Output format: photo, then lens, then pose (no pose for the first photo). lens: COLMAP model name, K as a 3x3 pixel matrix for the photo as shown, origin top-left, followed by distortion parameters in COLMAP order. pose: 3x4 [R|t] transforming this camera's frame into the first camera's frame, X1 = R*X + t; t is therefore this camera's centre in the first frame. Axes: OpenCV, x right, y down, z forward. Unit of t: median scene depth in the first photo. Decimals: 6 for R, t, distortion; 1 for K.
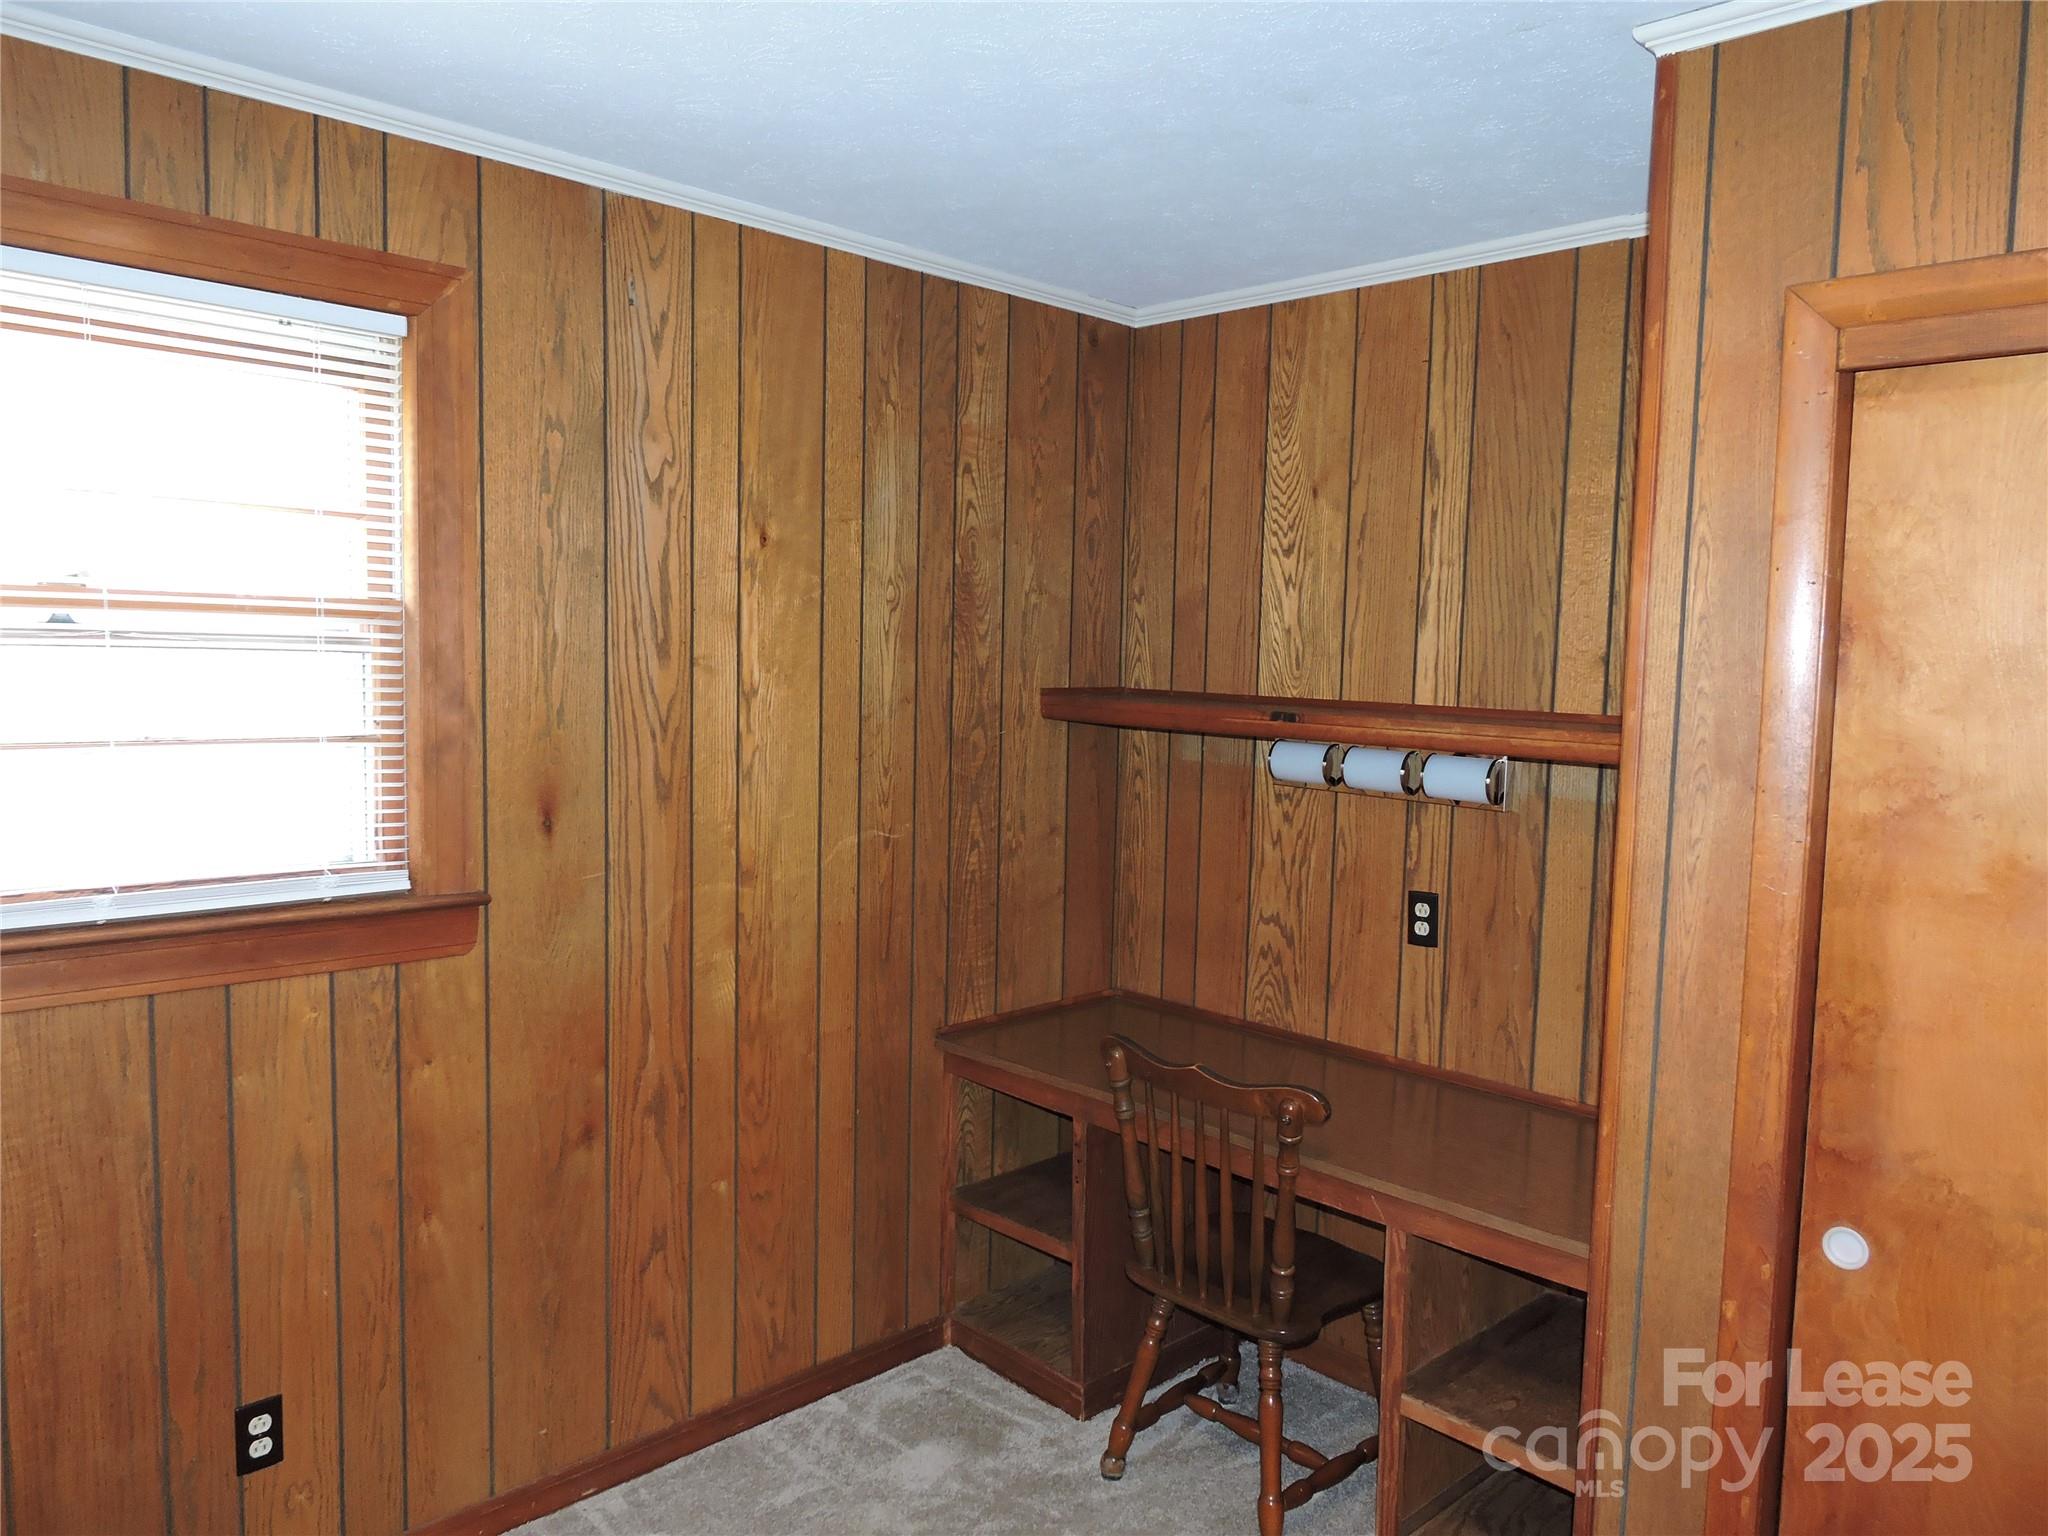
lens RADIAL K [[1453.1, 0, 1023.3], [0, 1453.1, 769.6], [0, 0, 1]] dist [-0.003390, 0.000817]
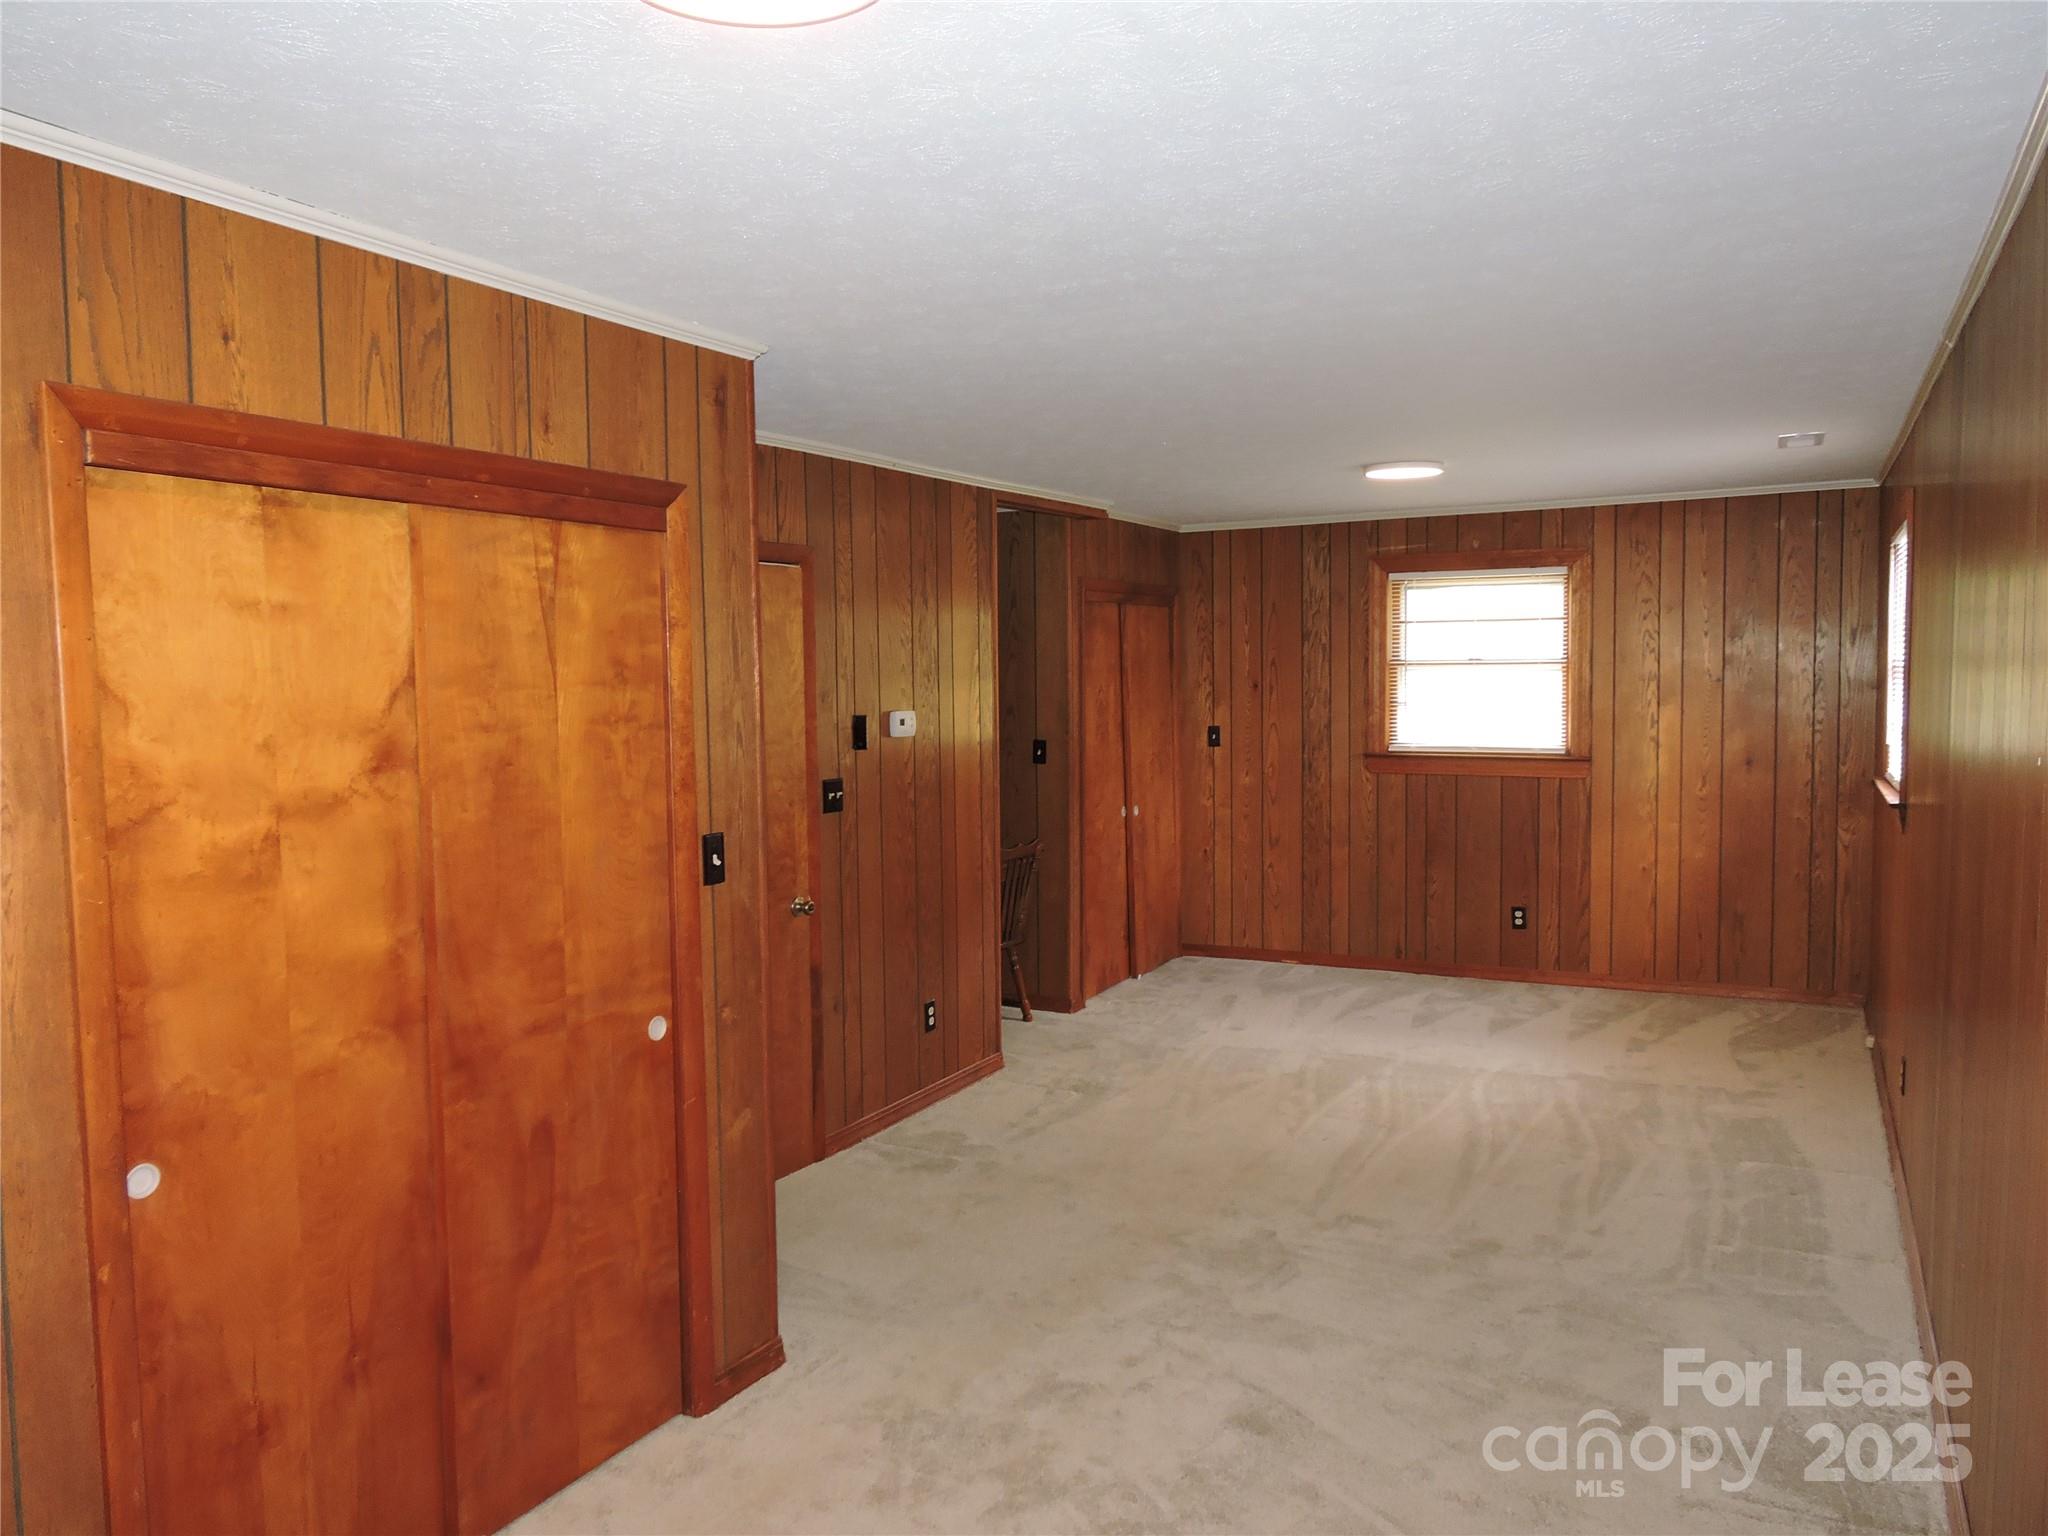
lens RADIAL K [[1453.1, 0, 1019.8], [0, 1453.1, 771.5], [0, 0, 1]] dist [-0.003390, 0.000817]
pose [[-0.309309, -0.076636, 0.947869, -0.821855], [0.084885, 0.990544, 0.107787, -0.084578], [-0.947166, 0.113799, -0.299879, 0.648196]]
